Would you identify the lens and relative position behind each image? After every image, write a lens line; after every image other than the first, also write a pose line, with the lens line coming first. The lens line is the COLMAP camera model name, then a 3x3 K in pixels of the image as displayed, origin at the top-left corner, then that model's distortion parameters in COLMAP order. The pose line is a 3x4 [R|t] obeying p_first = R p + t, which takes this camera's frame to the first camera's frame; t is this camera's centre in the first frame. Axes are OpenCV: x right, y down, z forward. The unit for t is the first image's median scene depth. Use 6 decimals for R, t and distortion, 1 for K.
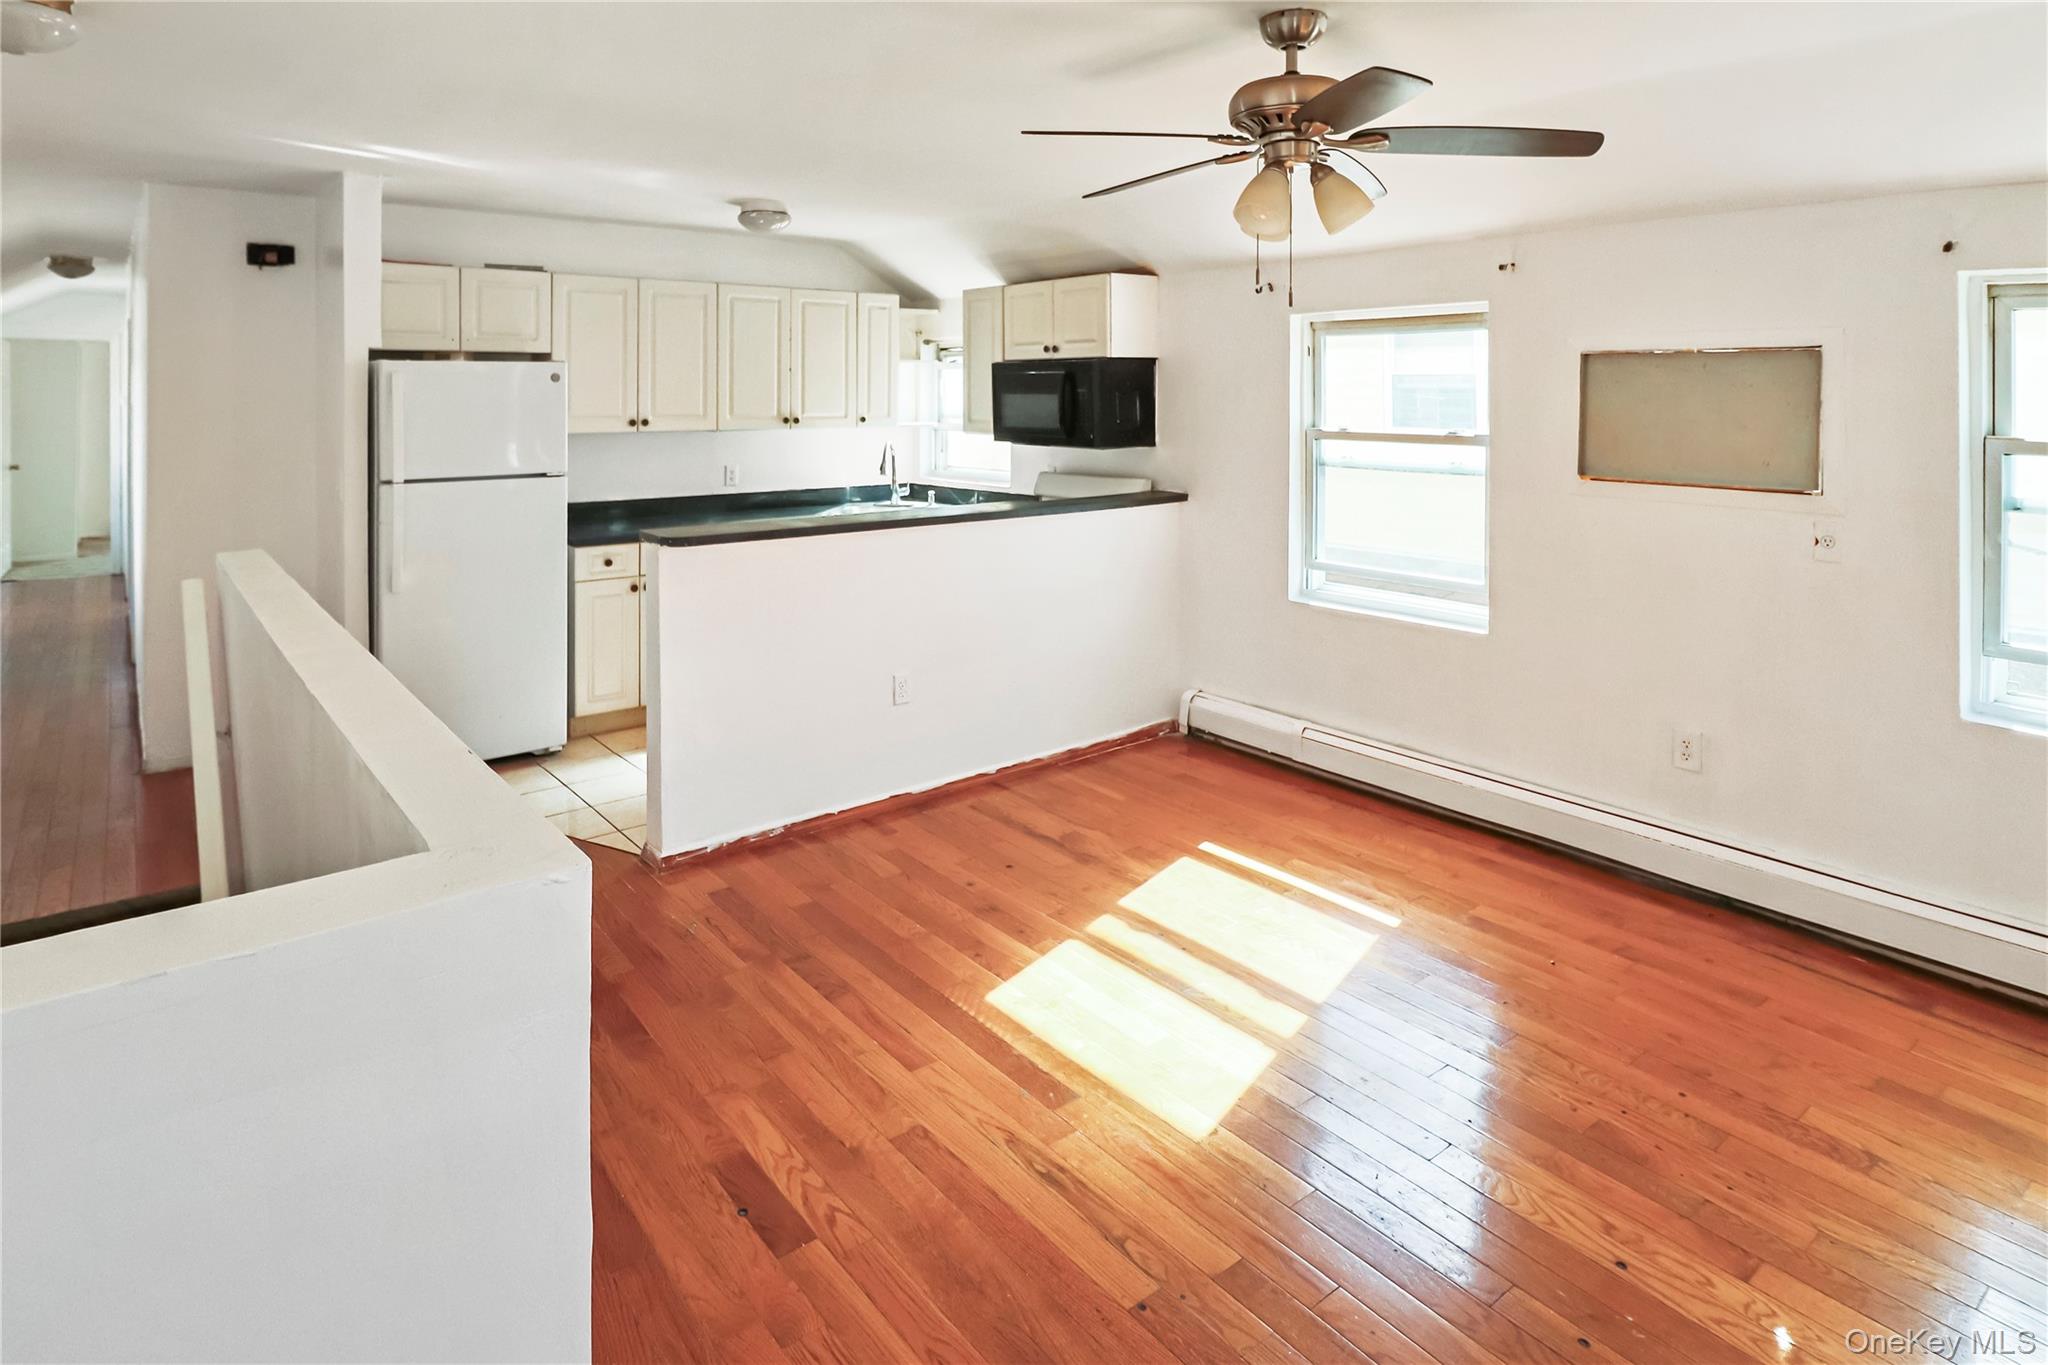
lens RADIAL K [[1186.3, 0, 1026.2], [0, 1186.3, 401.4], [0, 0, 1]] dist [-0.003361, -0.002072]
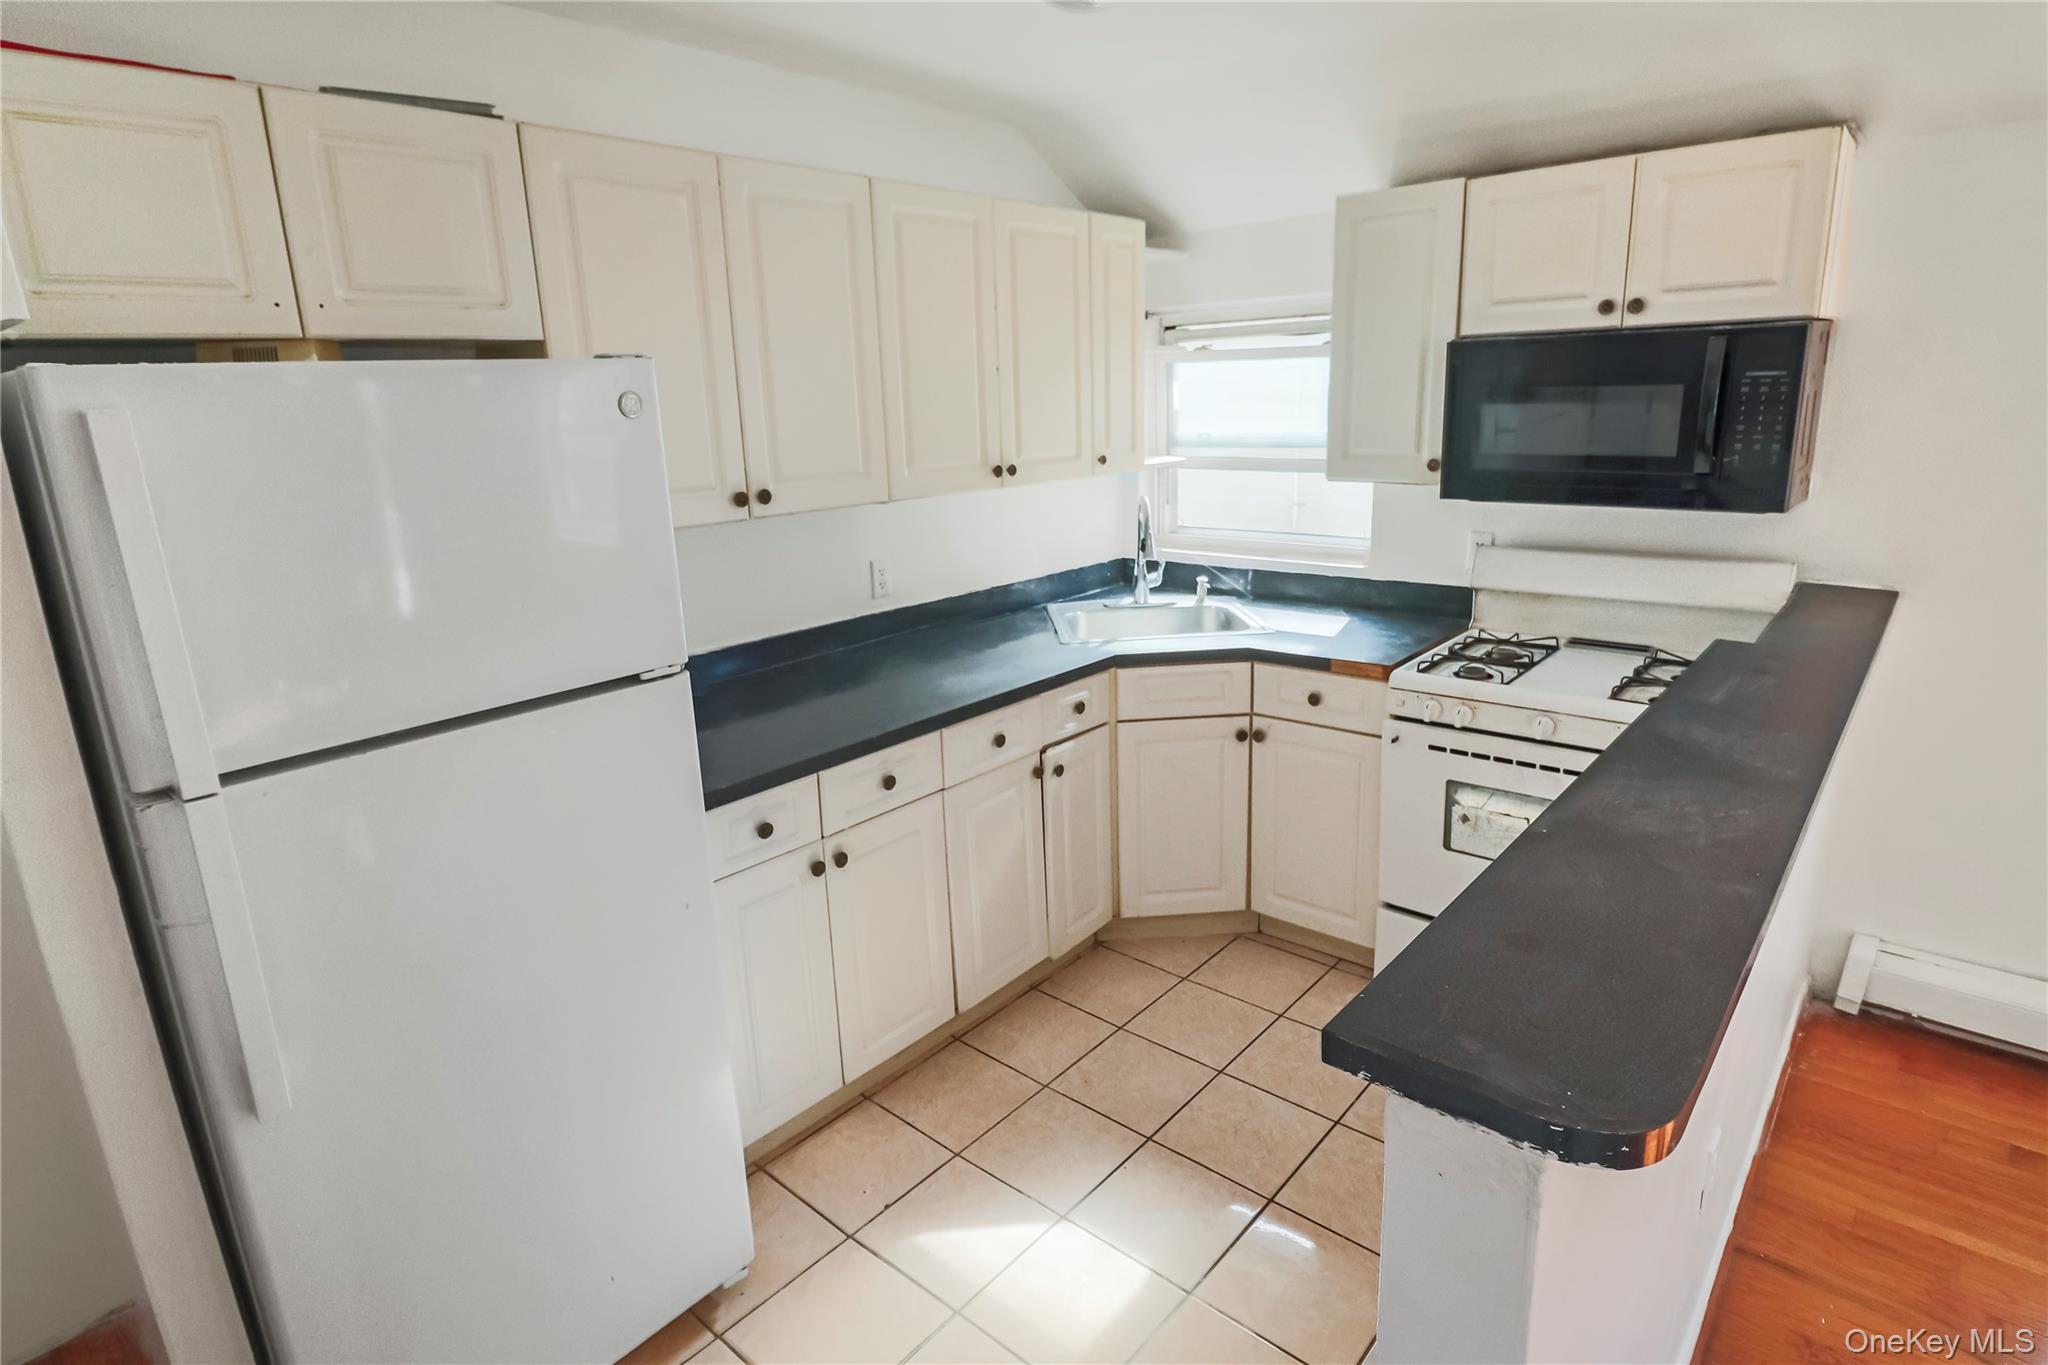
lens RADIAL K [[1082.5, 0, 1030.2], [0, 1082.5, 648.1], [0, 0, 1]] dist [0.046844, -0.000694]
pose [[0.979419, -0.076494, 0.186780, -0.319061], [0.031375, 0.971852, 0.233495, -0.021385], [-0.199383, -0.222829, 0.954250, 0.594149]]
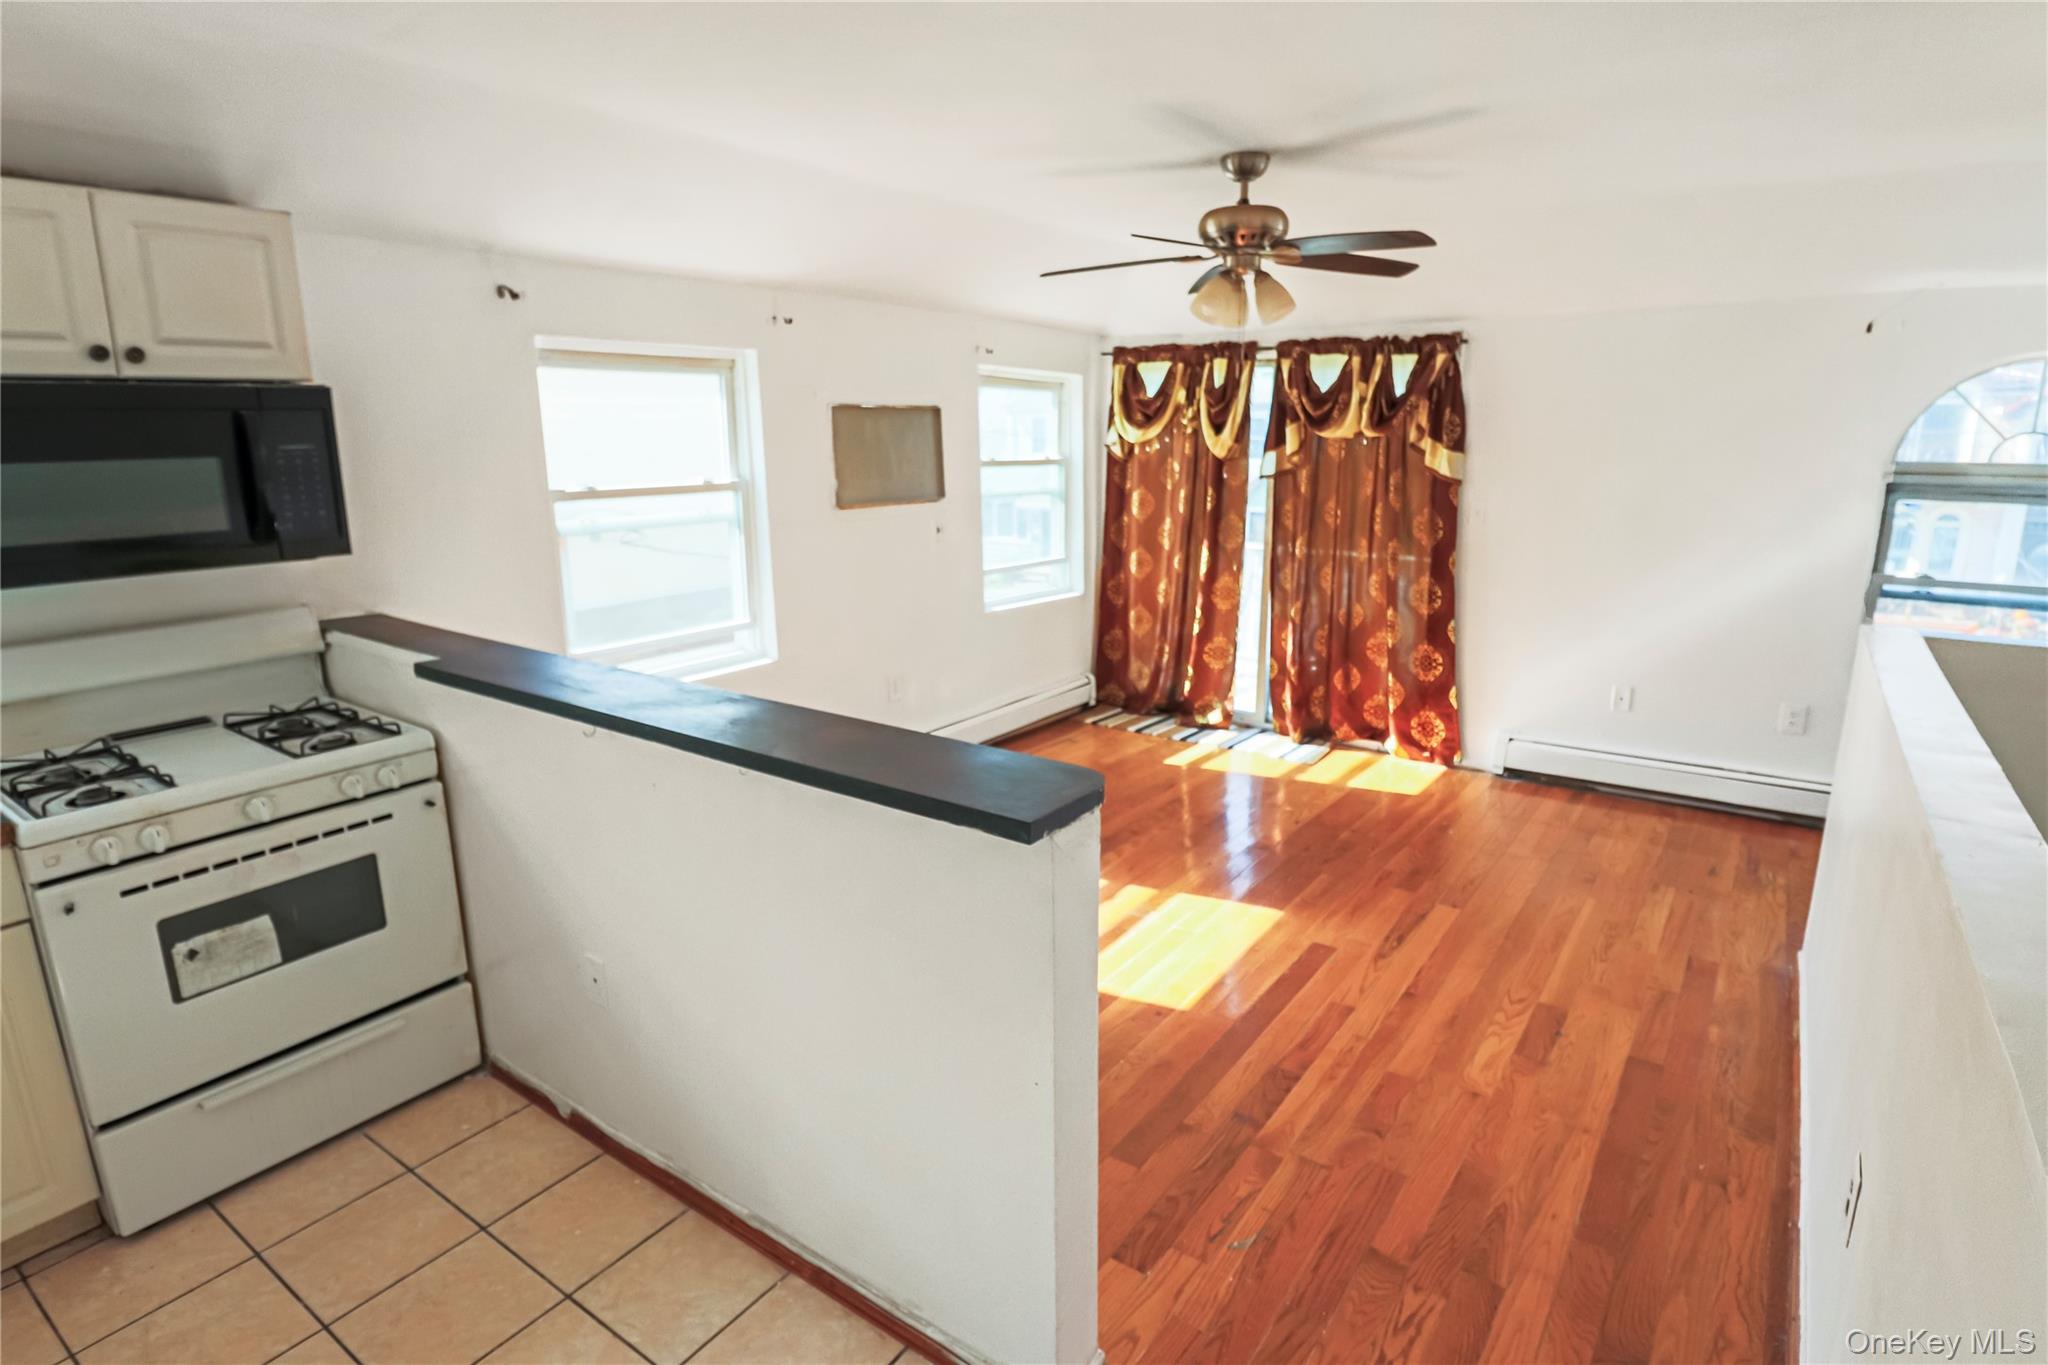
lens RADIAL K [[1063.4, 0, 1047.9], [0, 1063.4, 657.4], [0, 0, 1]] dist [0.000476, -0.009277]
pose [[-0.306188, -0.206601, 0.929282, -0.481259], [0.004817, 0.975817, 0.218534, -0.018709], [-0.951959, 0.071389, -0.297789, 0.810147]]
